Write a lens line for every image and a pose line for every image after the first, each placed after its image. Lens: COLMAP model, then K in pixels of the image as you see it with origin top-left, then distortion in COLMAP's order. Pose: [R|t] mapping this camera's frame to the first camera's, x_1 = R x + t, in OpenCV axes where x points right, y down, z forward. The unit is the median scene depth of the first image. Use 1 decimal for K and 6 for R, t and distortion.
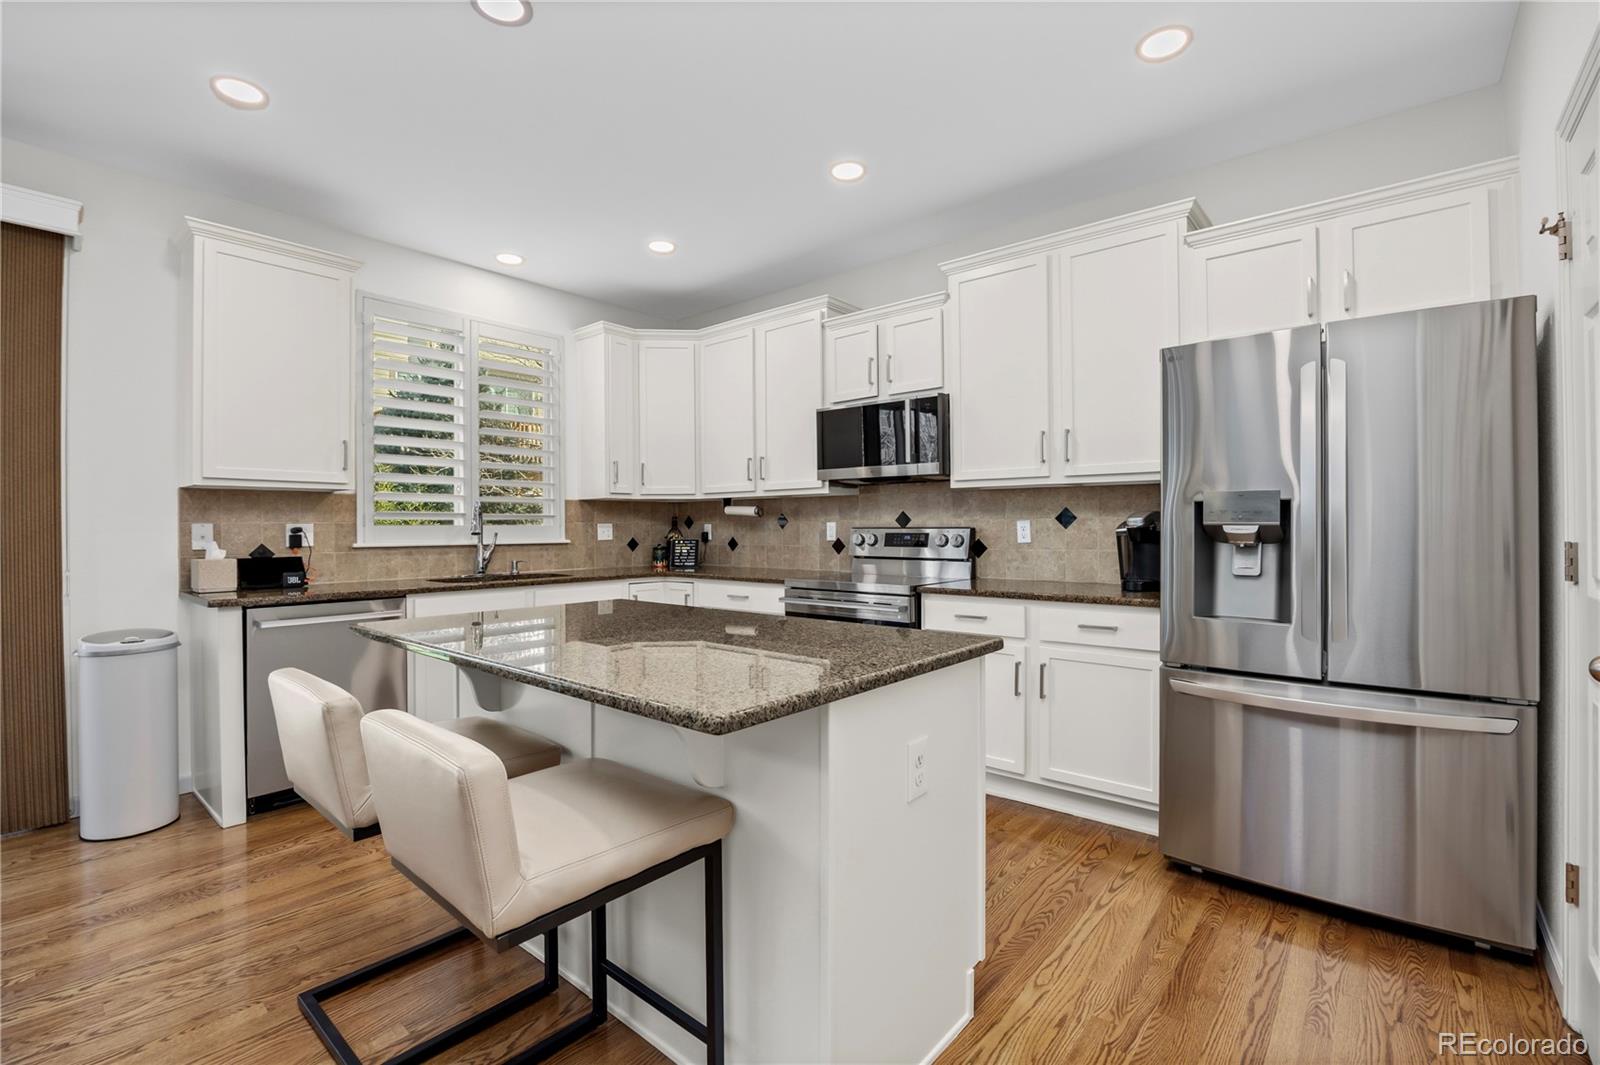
lens RADIAL K [[715.2, 0, 793.5], [0, 715.2, 526.4], [0, 0, 1]] dist [-0.004977, -0.000798]
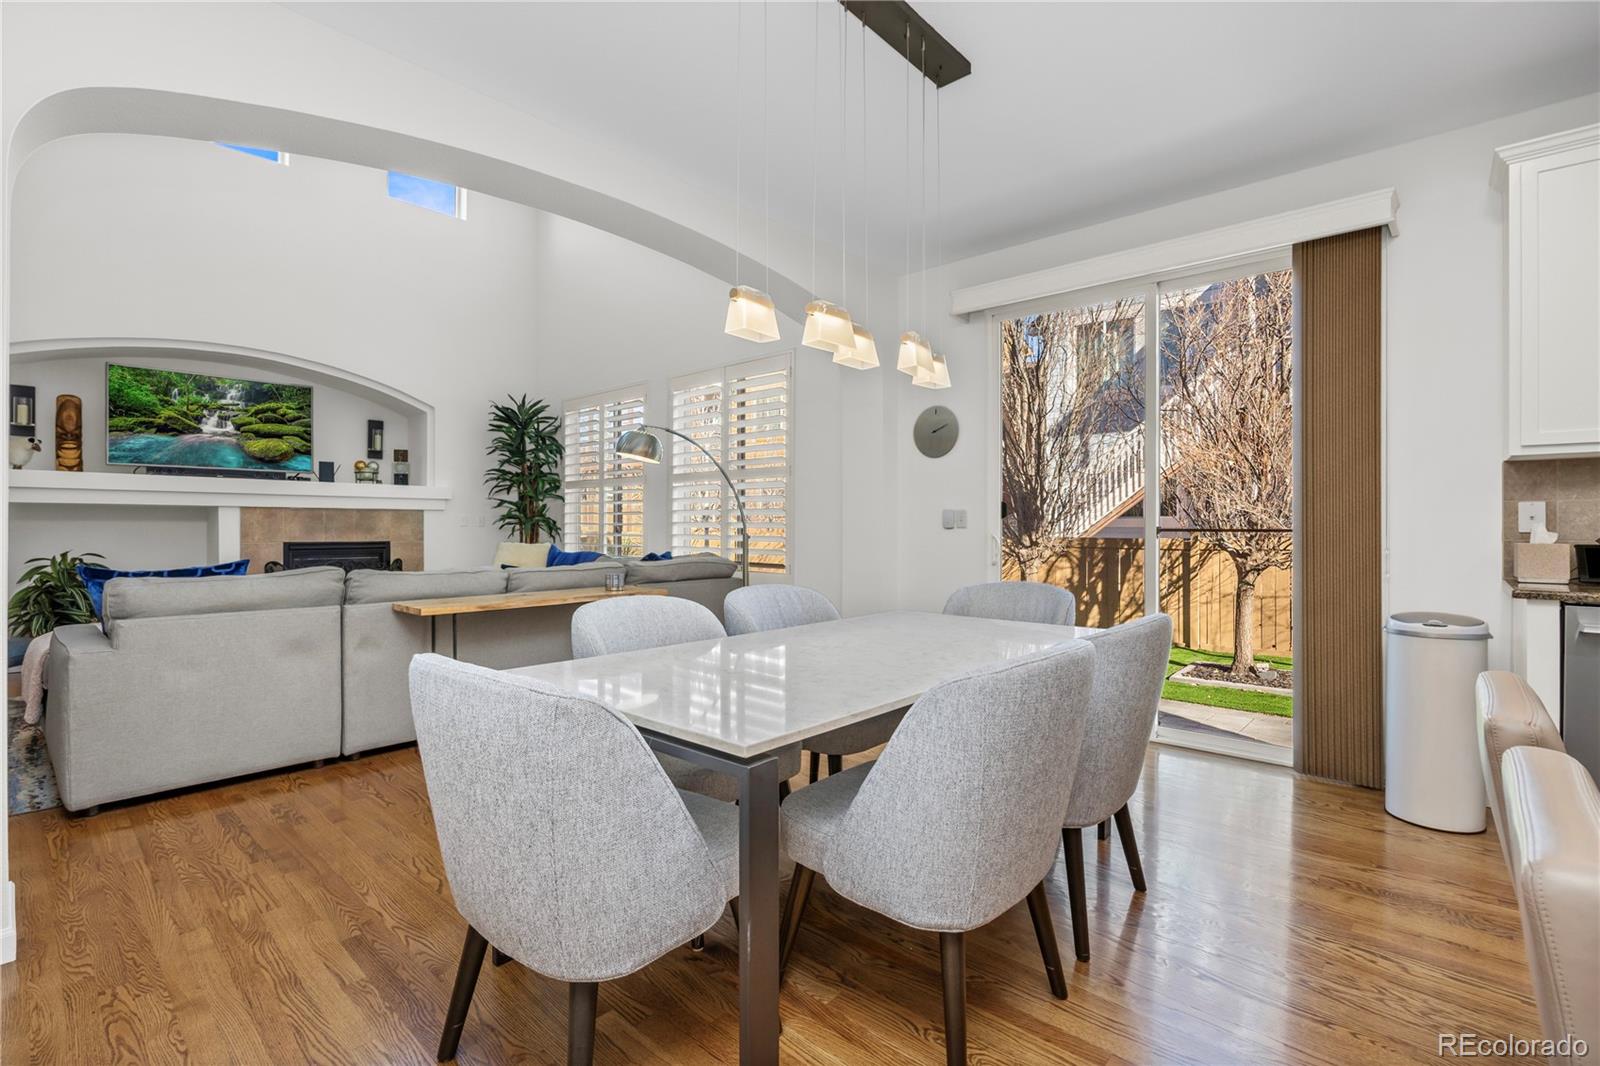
lens RADIAL K [[715.2, 0, 797.6], [0, 715.2, 526.7], [0, 0, 1]] dist [-0.004977, -0.000798]
pose [[-0.022306, 0.005043, -0.999738, 0.039608], [-0.004985, 0.999974, 0.005155, 0.029300], [0.999739, 0.005099, -0.022280, 0.165853]]
